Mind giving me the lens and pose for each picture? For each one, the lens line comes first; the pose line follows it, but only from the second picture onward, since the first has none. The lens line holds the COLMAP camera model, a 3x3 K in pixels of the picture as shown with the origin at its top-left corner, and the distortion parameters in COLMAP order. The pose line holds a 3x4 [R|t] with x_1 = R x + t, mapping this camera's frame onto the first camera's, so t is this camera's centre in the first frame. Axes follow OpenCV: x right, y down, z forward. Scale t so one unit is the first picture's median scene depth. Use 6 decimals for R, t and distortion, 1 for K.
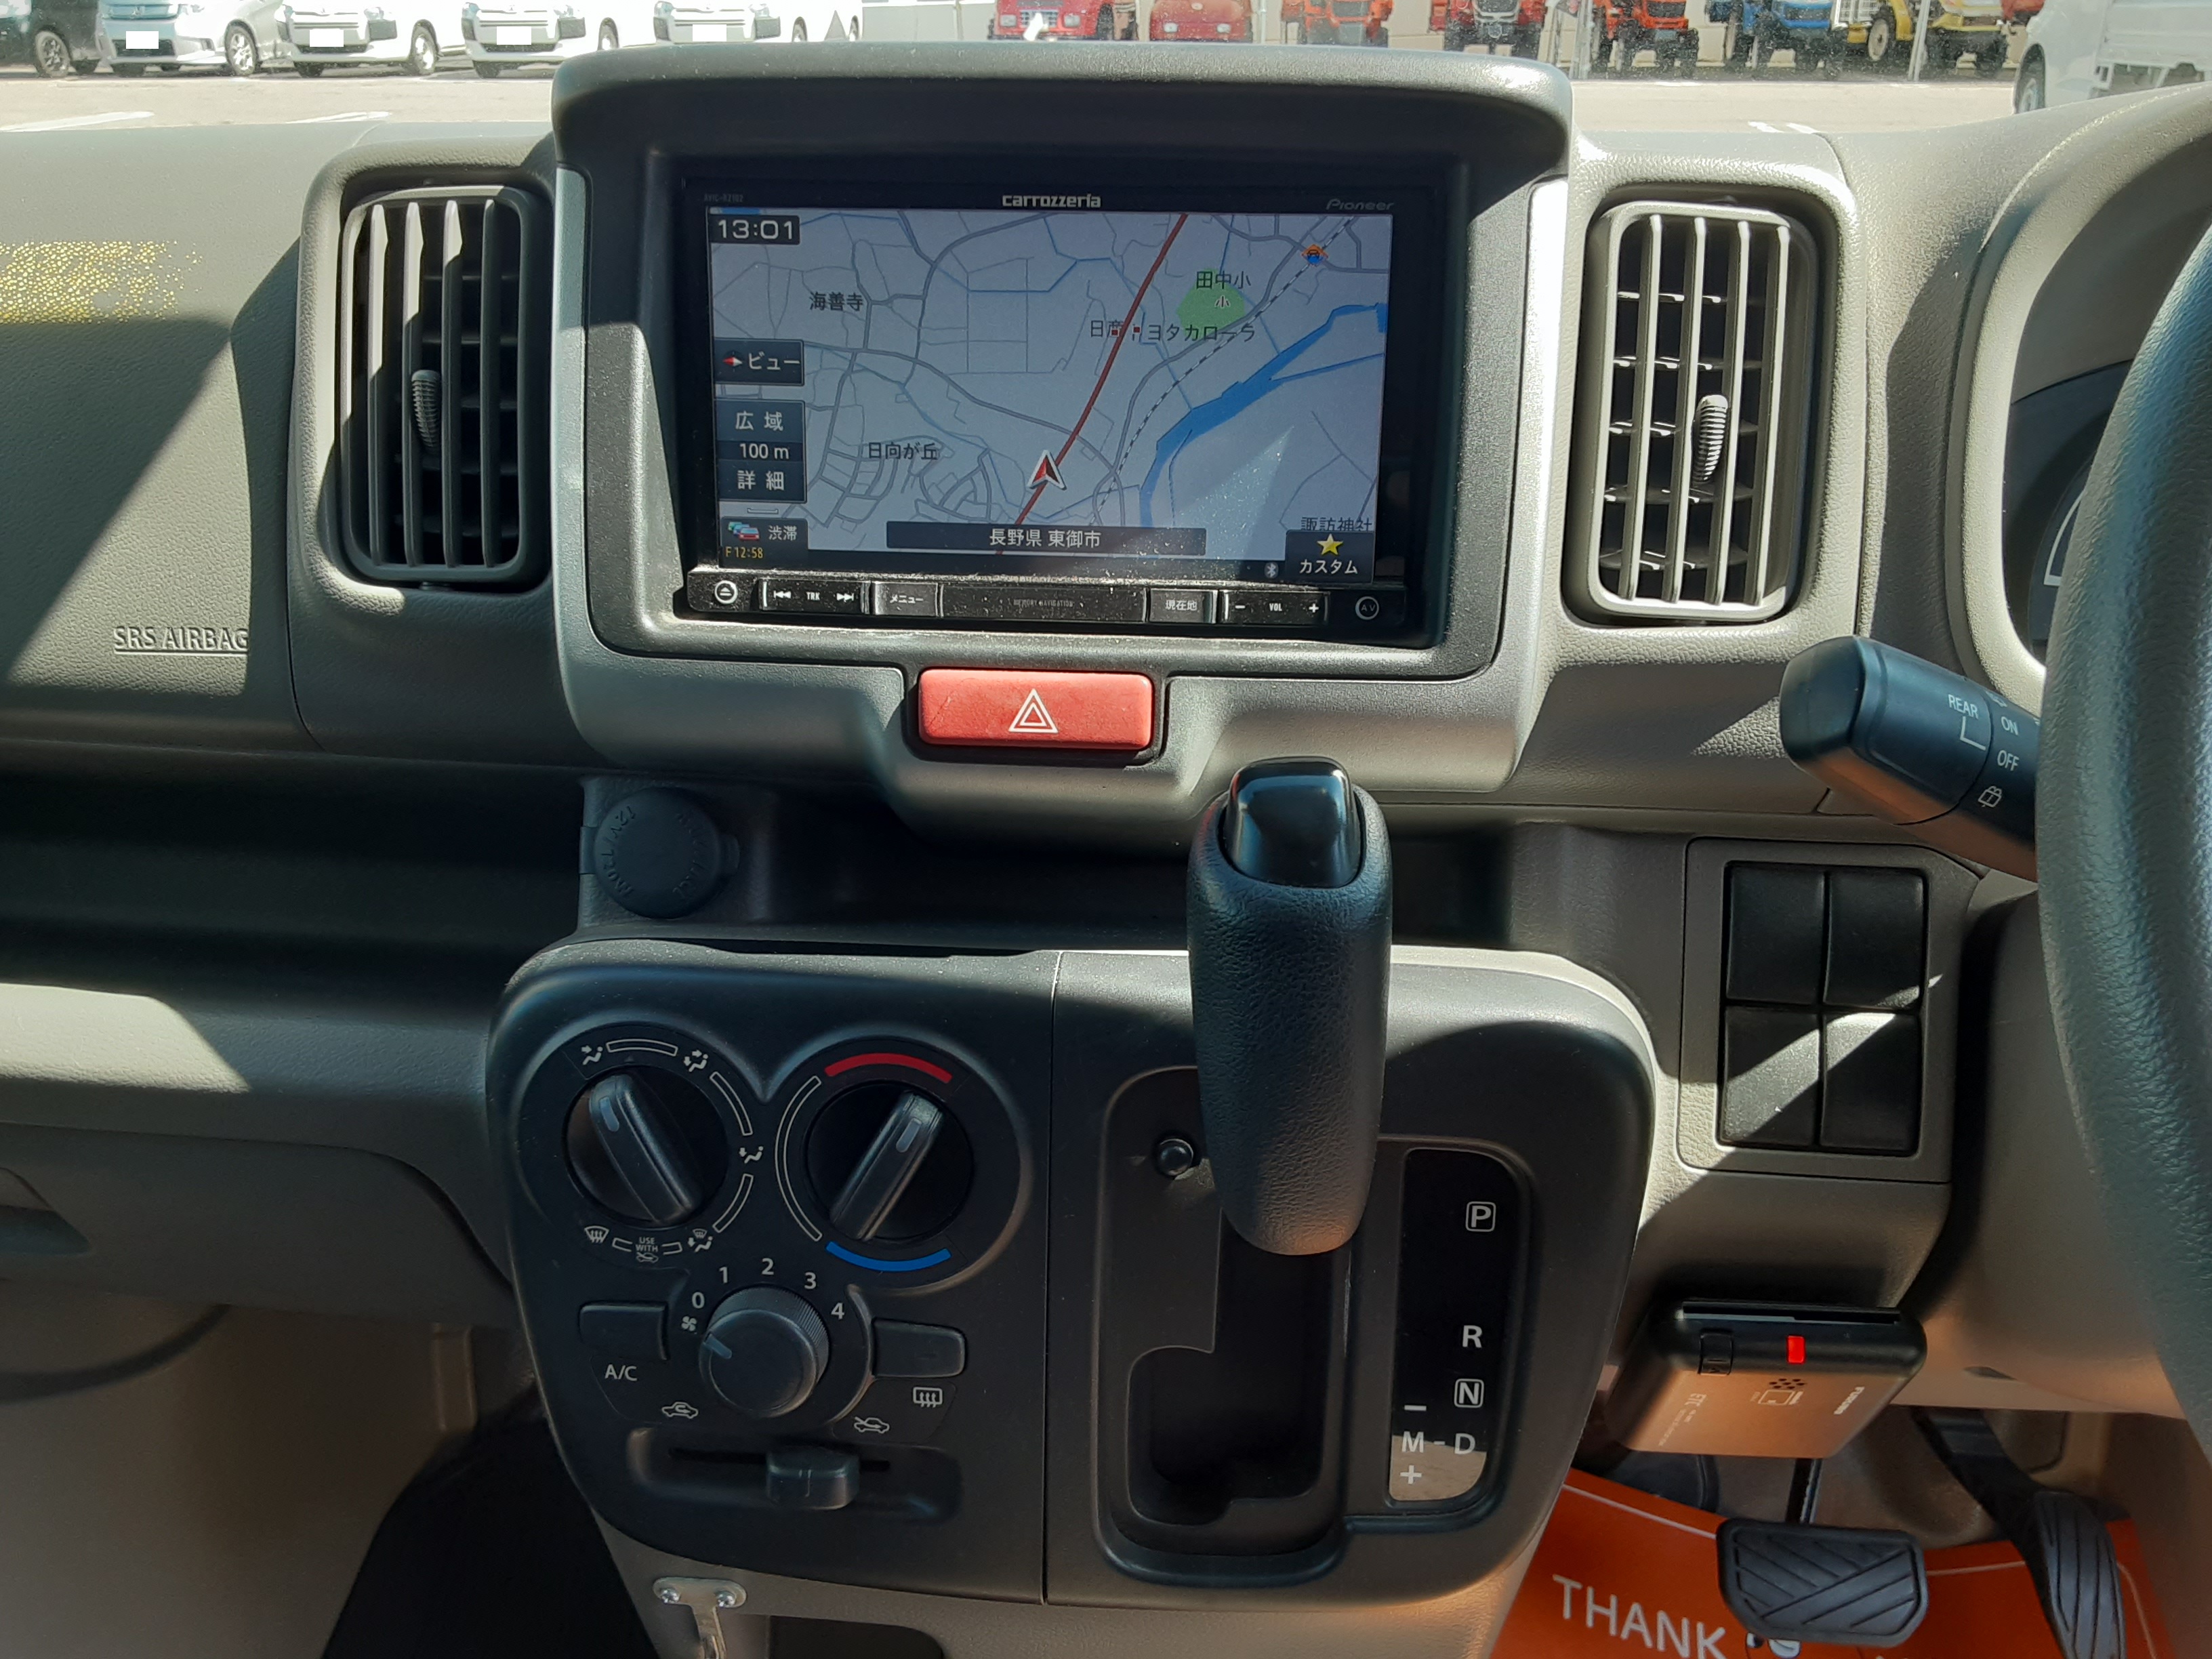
lens RADIAL K [[1799.2, 0, 1102.7], [0, 1799.2, 853.4], [0, 0, 1]] dist [0.138205, -0.224945]
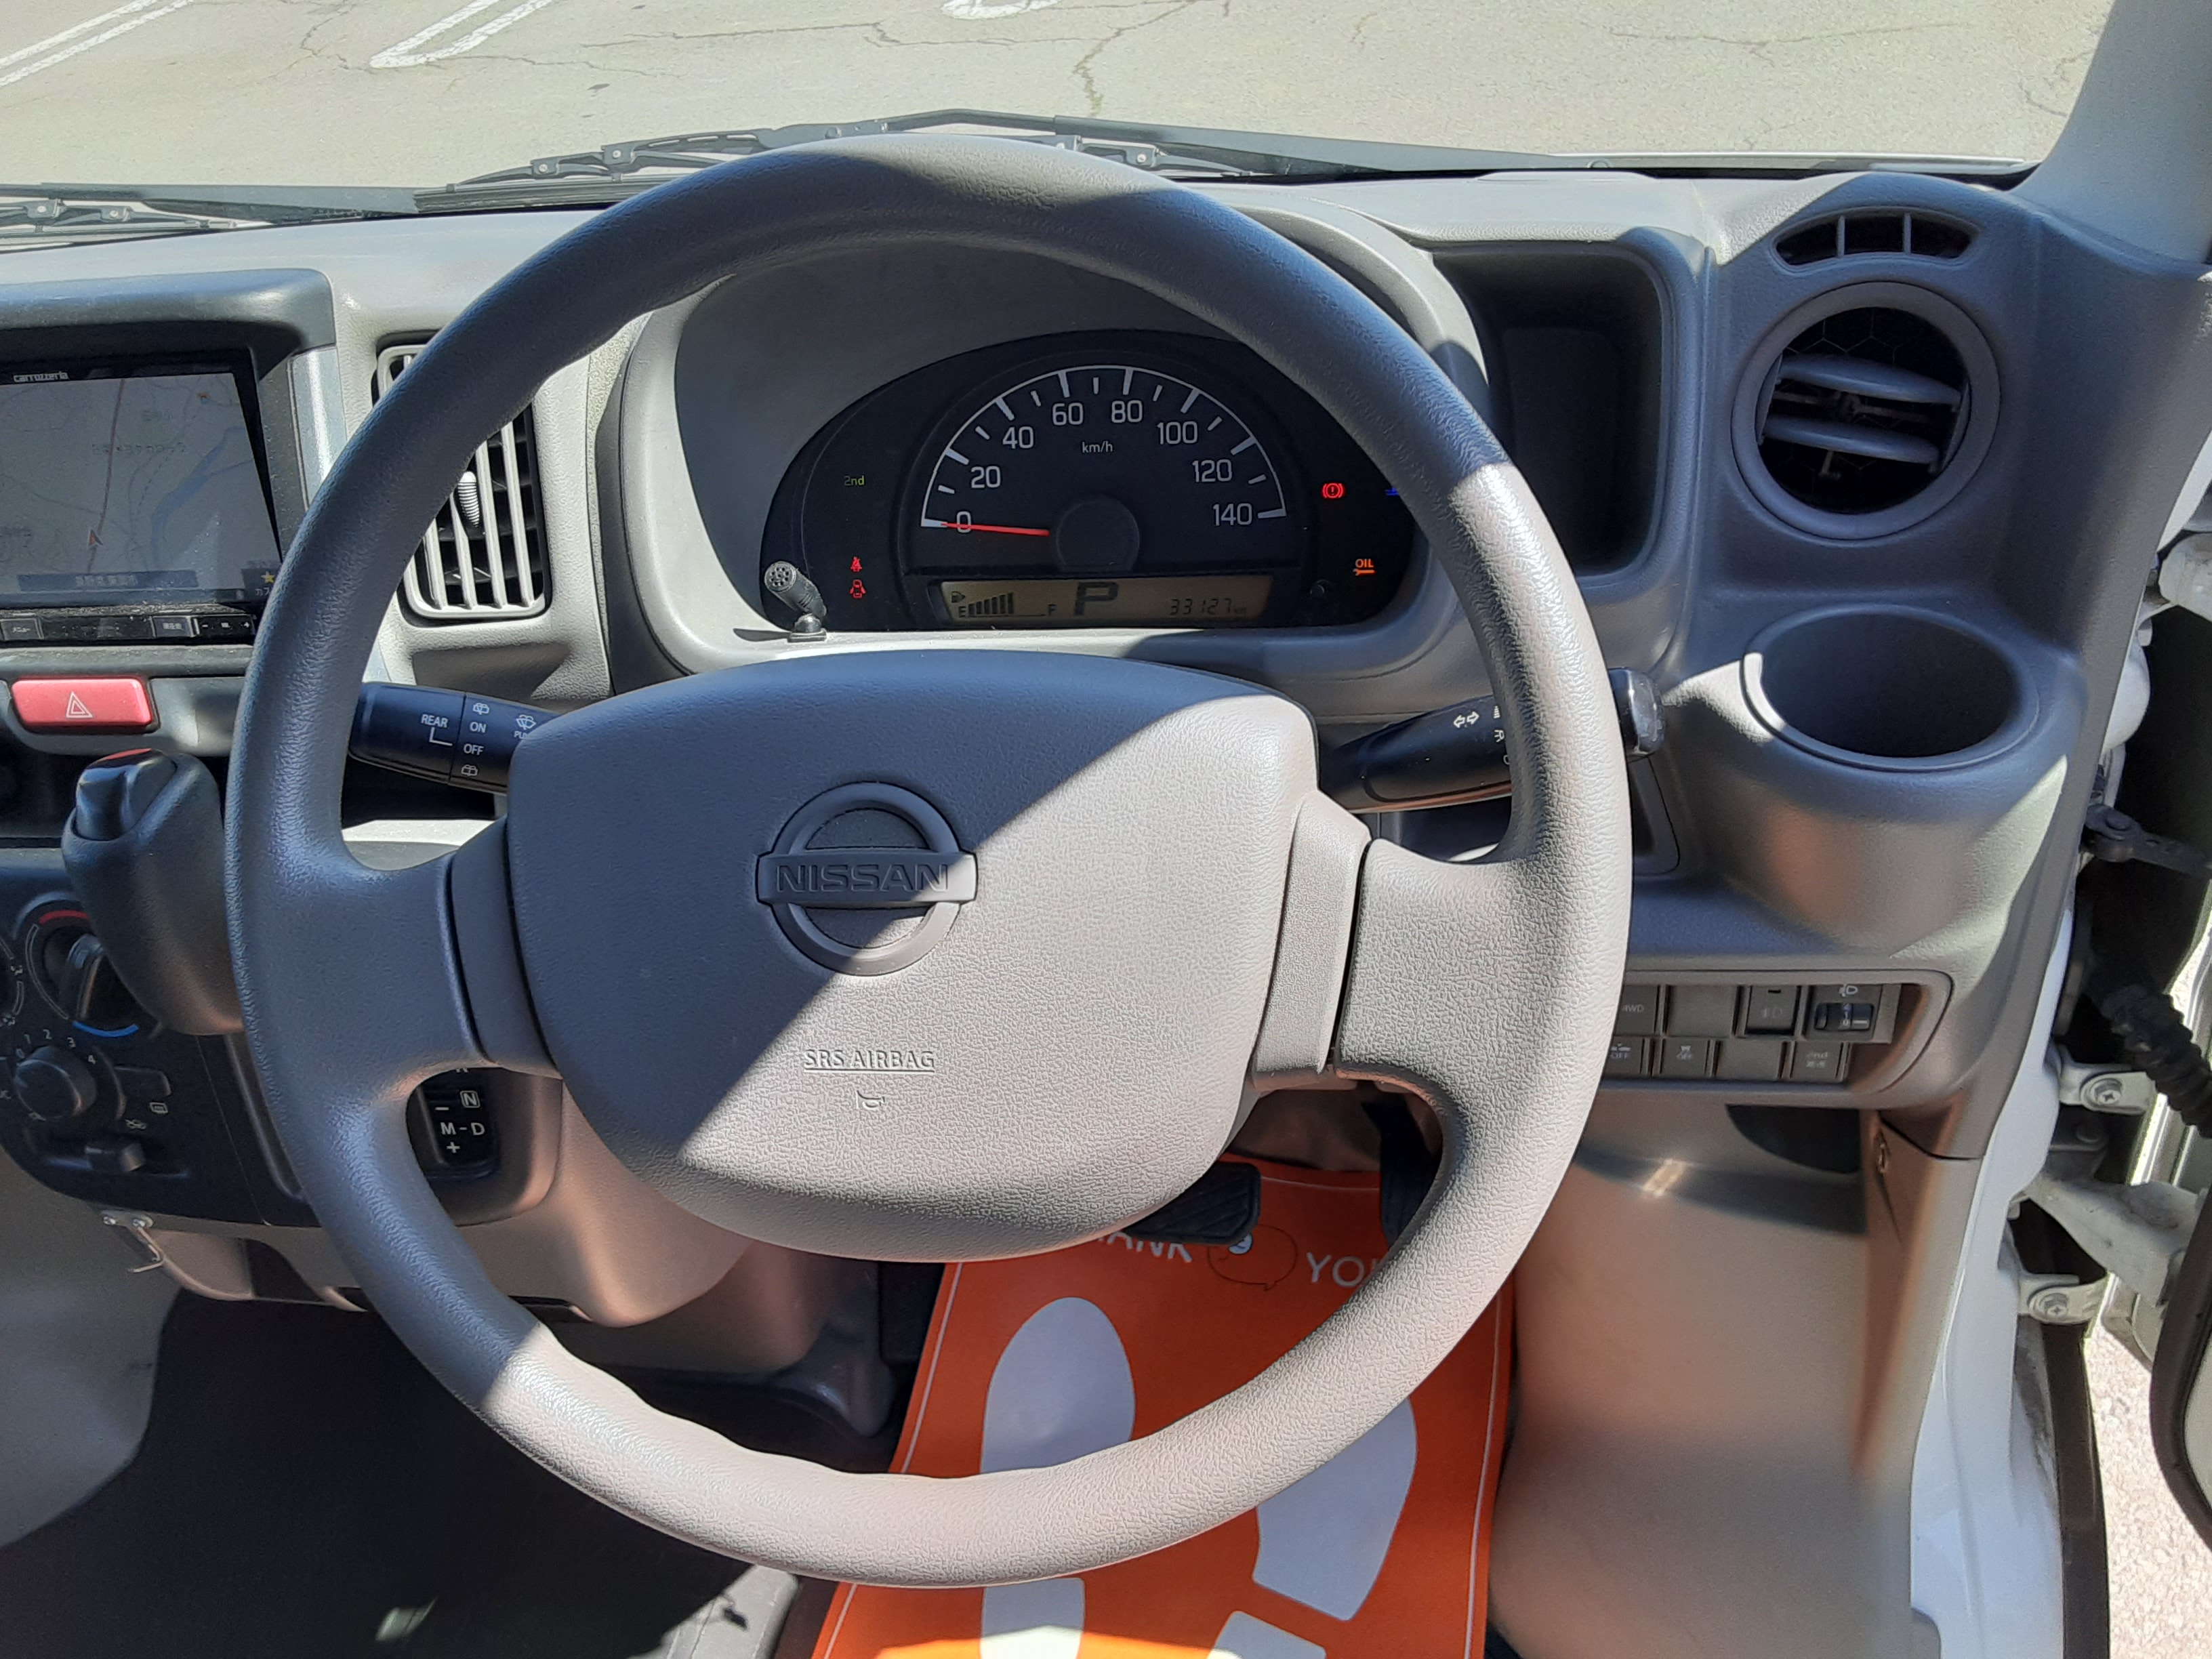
lens RADIAL K [[1799.2, 0, 1102.7], [0, 1799.2, 853.4], [0, 0, 1]] dist [0.138205, -0.224945]
pose [[0.986800, -0.035003, -0.158116, 0.993222], [0.064537, 0.980480, 0.185724, -0.172917], [0.148529, -0.193476, 0.969797, -0.417714]]
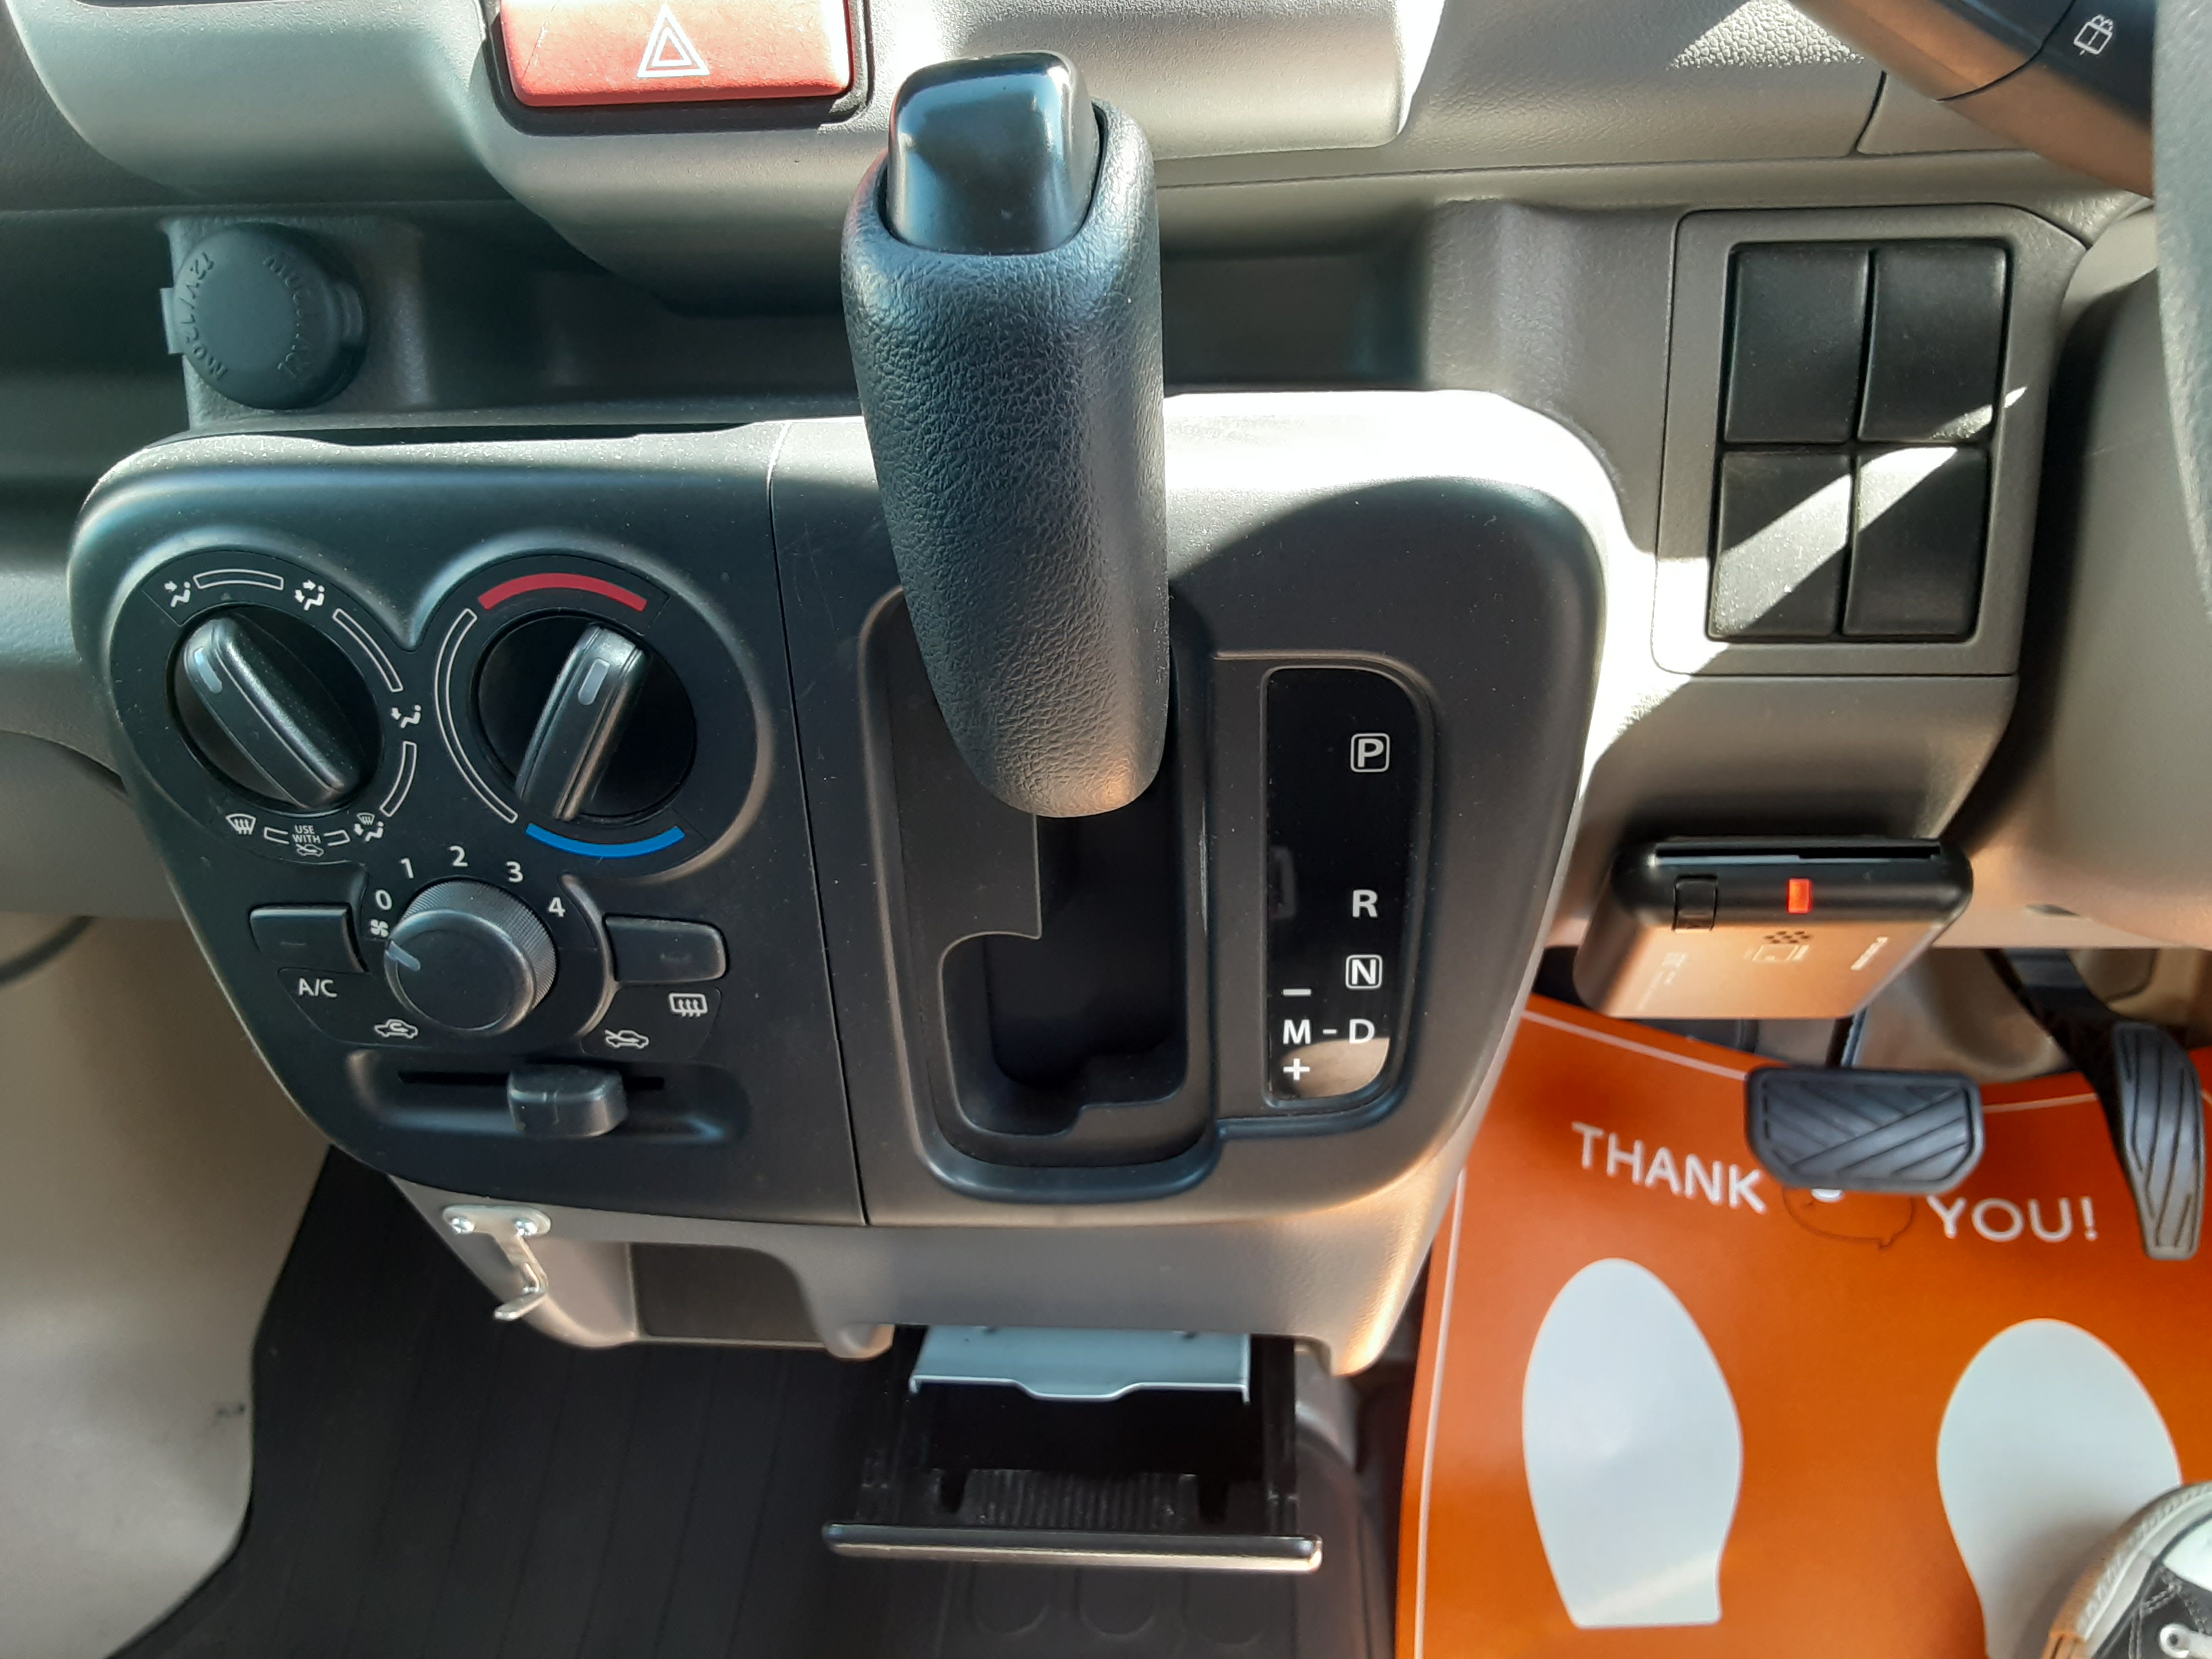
lens RADIAL K [[1799.2, 0, 1102.7], [0, 1799.2, 853.4], [0, 0, 1]] dist [0.138205, -0.224945]
pose [[0.997417, -0.042854, -0.057637, 0.133635], [0.055320, 0.970180, 0.235990, 0.055035], [0.045805, -0.238569, 0.970045, 0.246555]]
